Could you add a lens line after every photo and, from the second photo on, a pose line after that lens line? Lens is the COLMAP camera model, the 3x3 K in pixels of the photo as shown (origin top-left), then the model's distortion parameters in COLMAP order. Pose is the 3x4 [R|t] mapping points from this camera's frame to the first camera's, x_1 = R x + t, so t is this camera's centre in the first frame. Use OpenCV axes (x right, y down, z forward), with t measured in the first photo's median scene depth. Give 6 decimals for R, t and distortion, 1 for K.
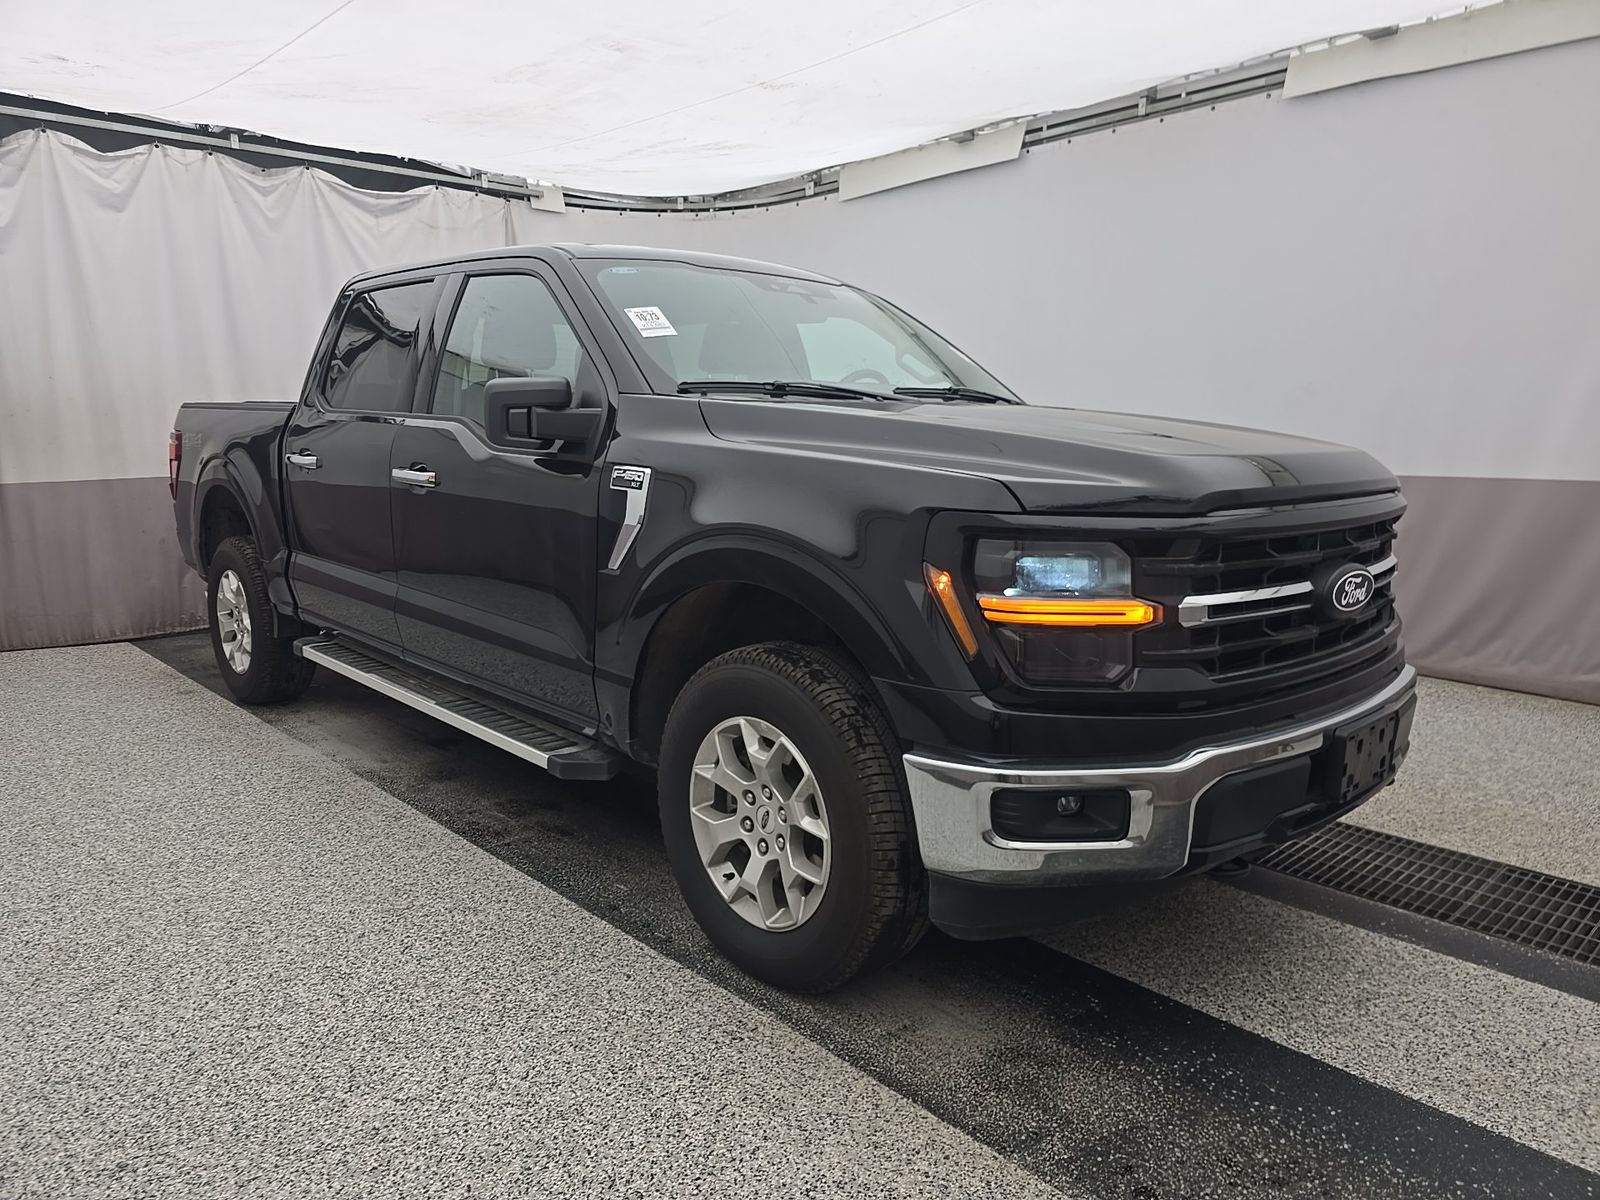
lens RADIAL K [[1047.8, 0, 807.9], [0, 1047.8, 673.4], [0, 0, 1]] dist [0.053578, -0.041601]
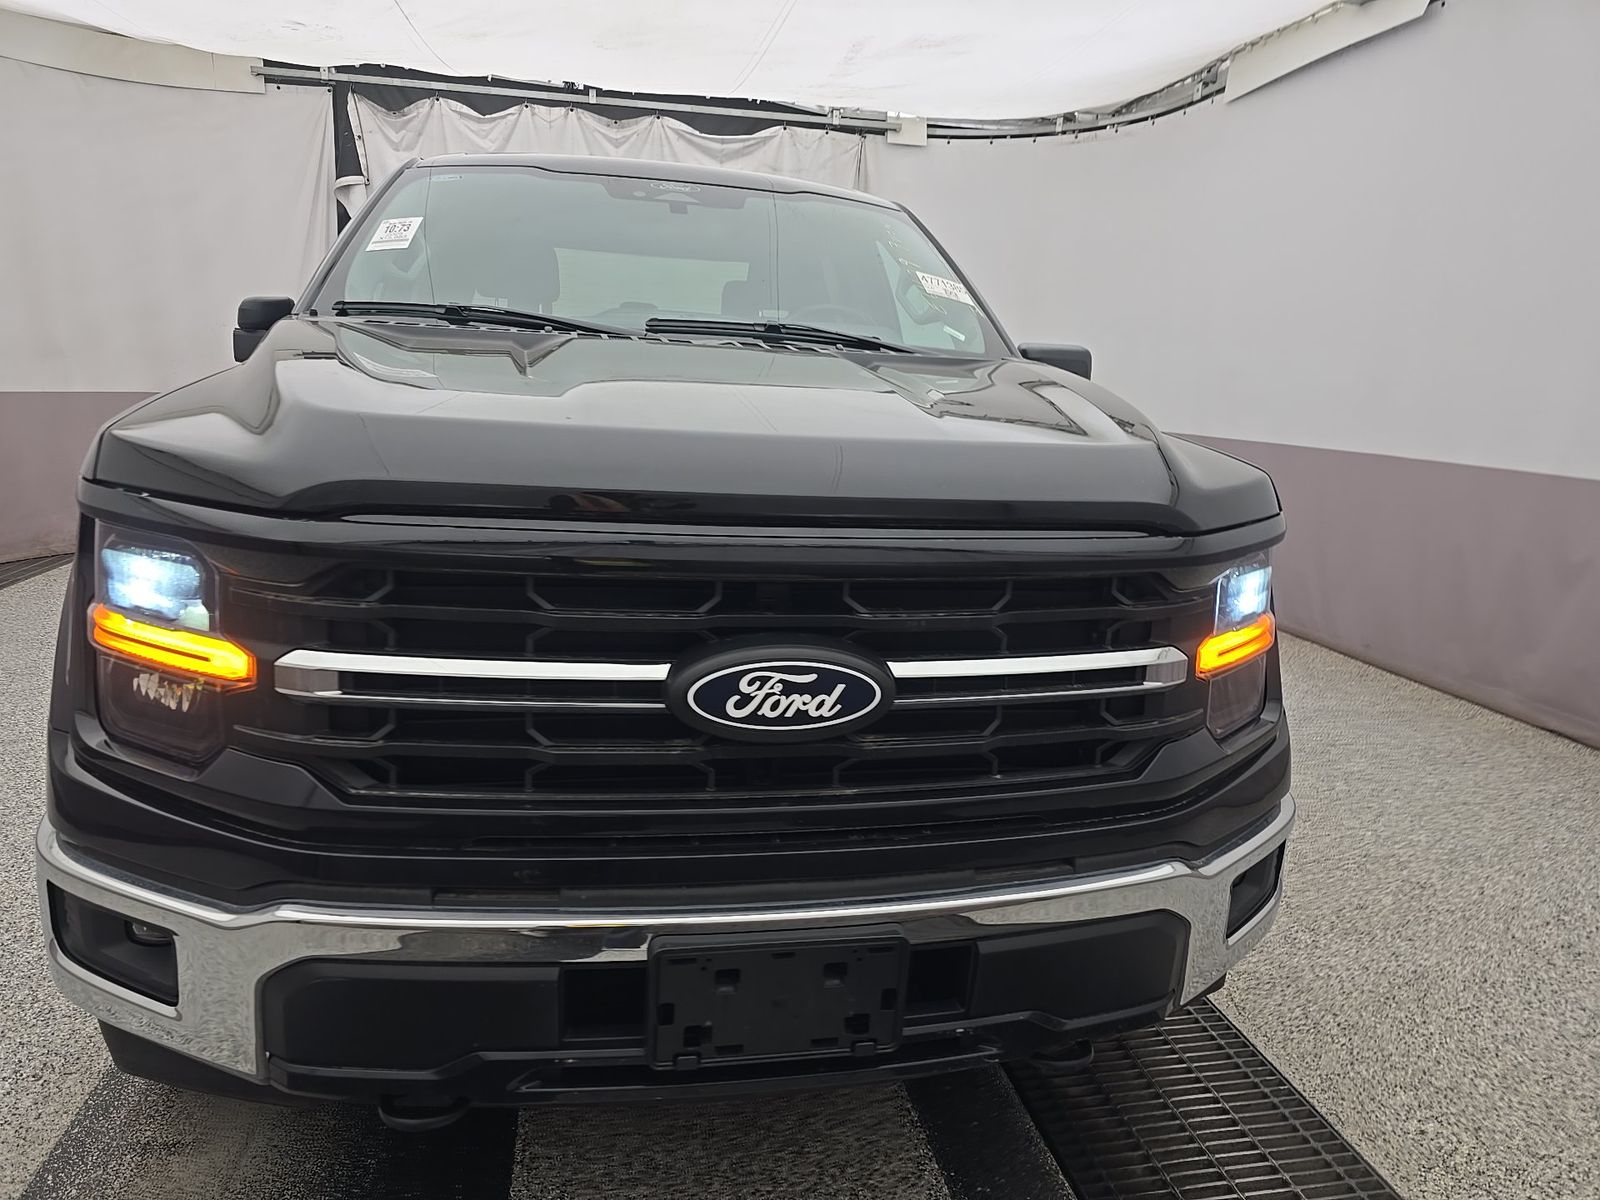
lens RADIAL K [[1047.8, 0, 807.9], [0, 1047.8, 673.4], [0, 0, 1]] dist [0.053578, -0.041601]
pose [[0.852062, 0.178191, -0.492177, 0.264468], [-0.160315, 0.983924, 0.078687, -0.044818], [0.498286, 0.011857, 0.866931, 0.180650]]
